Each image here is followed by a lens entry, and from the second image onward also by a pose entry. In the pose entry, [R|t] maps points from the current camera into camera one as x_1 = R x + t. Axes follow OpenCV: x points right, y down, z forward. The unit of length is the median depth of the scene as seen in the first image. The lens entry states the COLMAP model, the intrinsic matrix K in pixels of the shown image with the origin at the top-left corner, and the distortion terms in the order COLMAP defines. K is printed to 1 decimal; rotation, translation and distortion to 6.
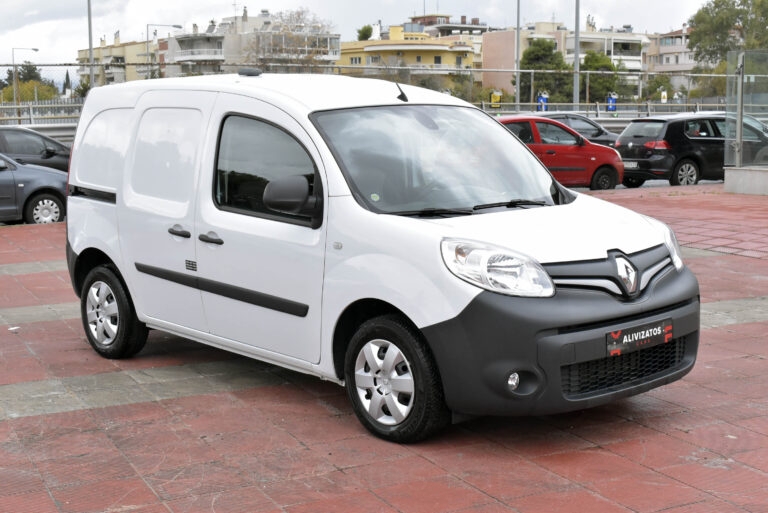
lens RADIAL K [[1163.7, 0, 384.0], [0, 1163.7, 256.5], [0, 0, 1]] dist [-0.016838, 0.011300]
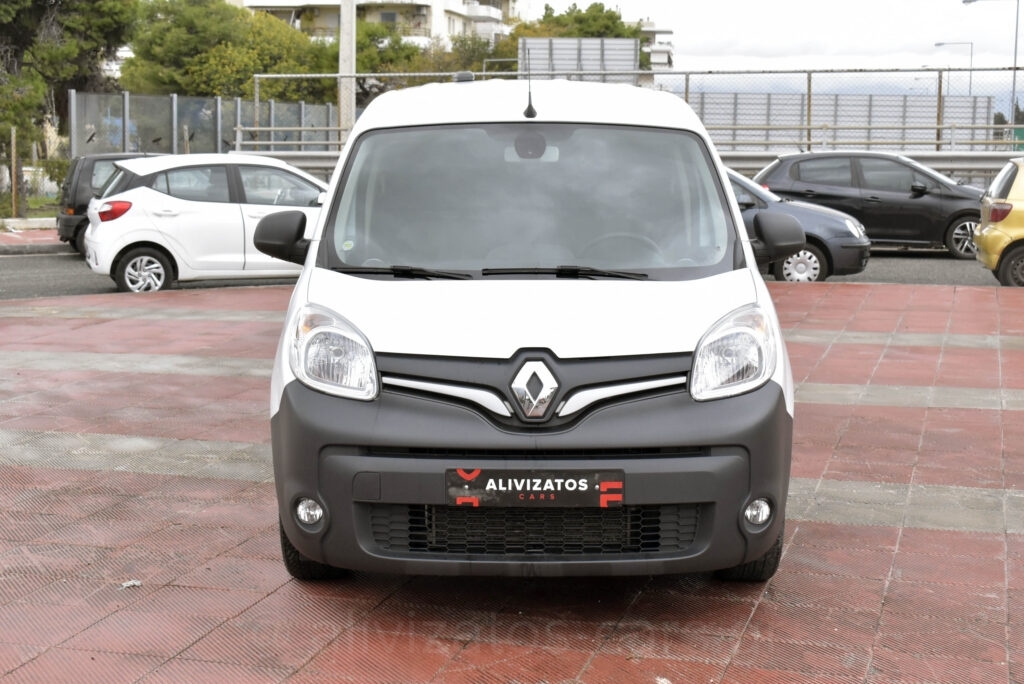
lens RADIAL K [[1612.0, 0, 512.0], [0, 1612.0, 342.0], [0, 0, 1]] dist [-0.010065, 0.050011]
pose [[0.731244, 0.106754, -0.673710, 0.798619], [-0.104485, 0.993551, 0.044028, -0.048111], [0.674066, 0.038197, 0.737683, 0.332868]]
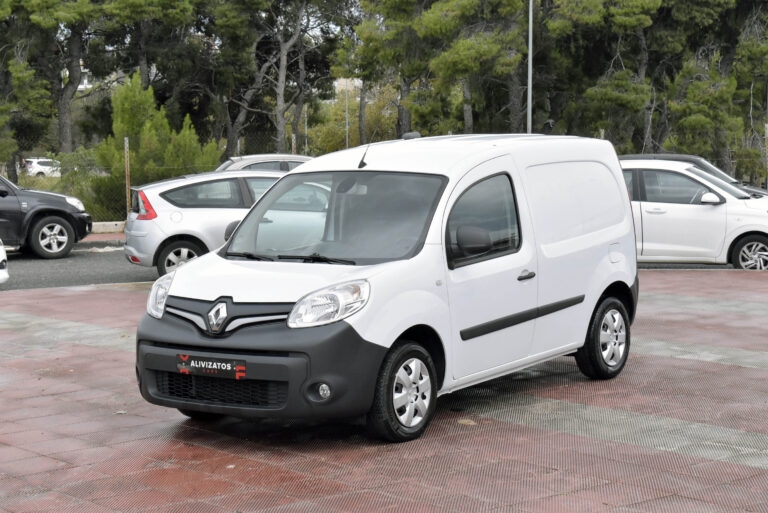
lens RADIAL K [[1712.4, 0, 384.0], [0, 1712.4, 256.5], [0, 0, 1]] dist [-0.033792, -0.295486]
pose [[0.220628, 0.094908, -0.970730, 2.043358], [-0.115811, 0.990763, 0.070546, -0.200752], [0.968458, 0.096856, 0.229581, 0.743116]]
